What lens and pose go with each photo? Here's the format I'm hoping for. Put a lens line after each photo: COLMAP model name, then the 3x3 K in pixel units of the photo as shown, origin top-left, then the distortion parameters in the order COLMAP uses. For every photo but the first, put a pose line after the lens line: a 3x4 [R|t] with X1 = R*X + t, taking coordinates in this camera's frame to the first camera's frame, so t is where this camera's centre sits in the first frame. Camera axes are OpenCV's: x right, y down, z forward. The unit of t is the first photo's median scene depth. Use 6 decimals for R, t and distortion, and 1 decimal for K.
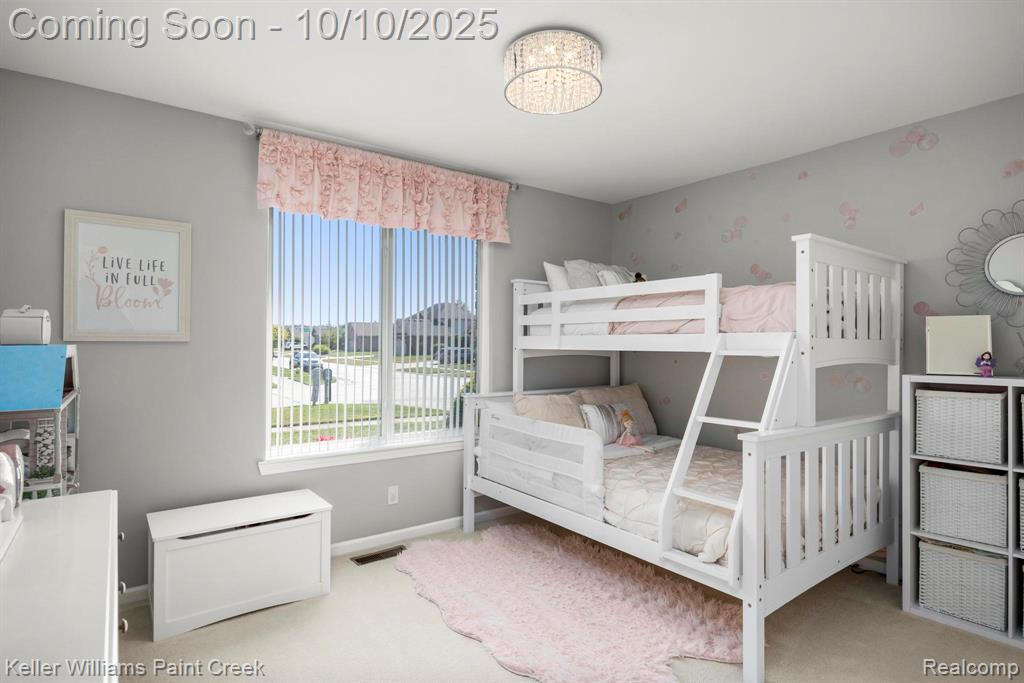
lens RADIAL K [[537.0, 0, 512.5], [0, 537.0, 342.9], [0, 0, 1]] dist [-0.006534, -0.000915]
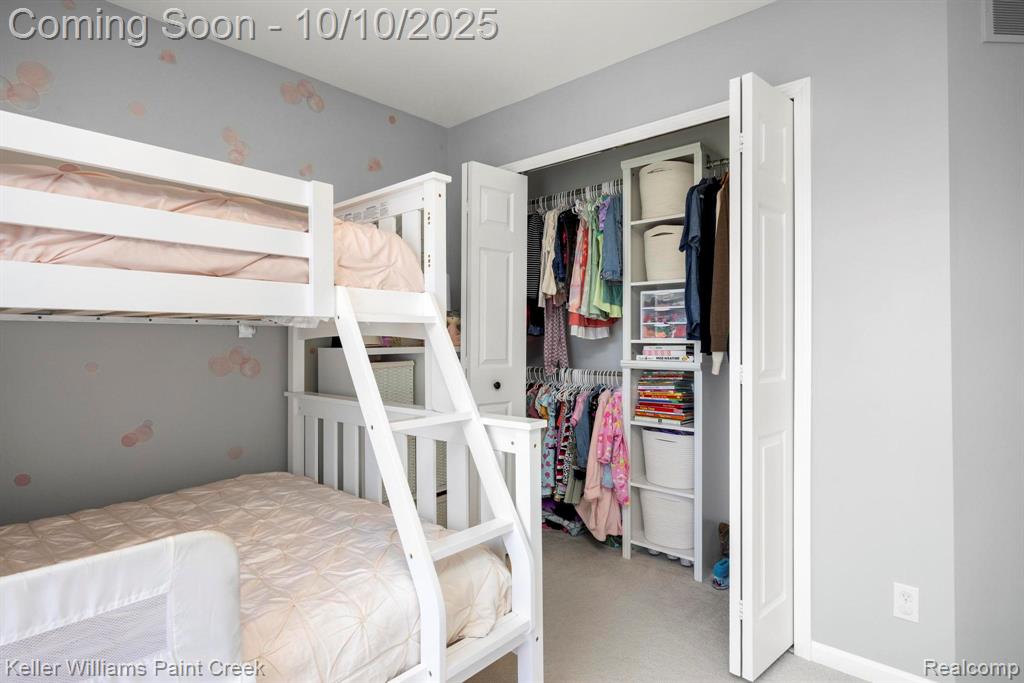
lens RADIAL K [[537.0, 0, 511.5], [0, 537.0, 340.3], [0, 0, 1]] dist [-0.006534, -0.000915]
pose [[-0.195697, -0.007673, 0.980634, -0.220246], [-0.005333, 0.999963, 0.006761, 0.034235], [-0.980650, -0.003906, -0.195731, 0.837602]]
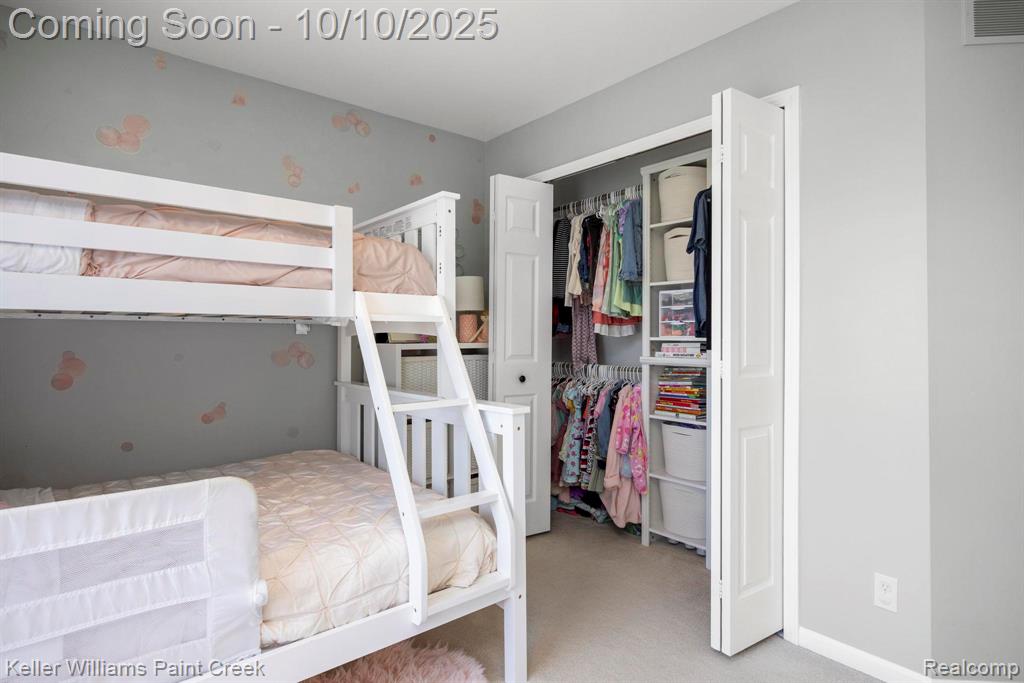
lens RADIAL K [[537.0, 0, 510.8], [0, 537.0, 337.1], [0, 0, 1]] dist [-0.006534, -0.000915]
pose [[-0.051925, -0.006312, 0.998631, -0.317862], [-0.007582, 0.999954, 0.005926, 0.034358], [-0.998622, -0.007264, -0.051970, 0.749006]]
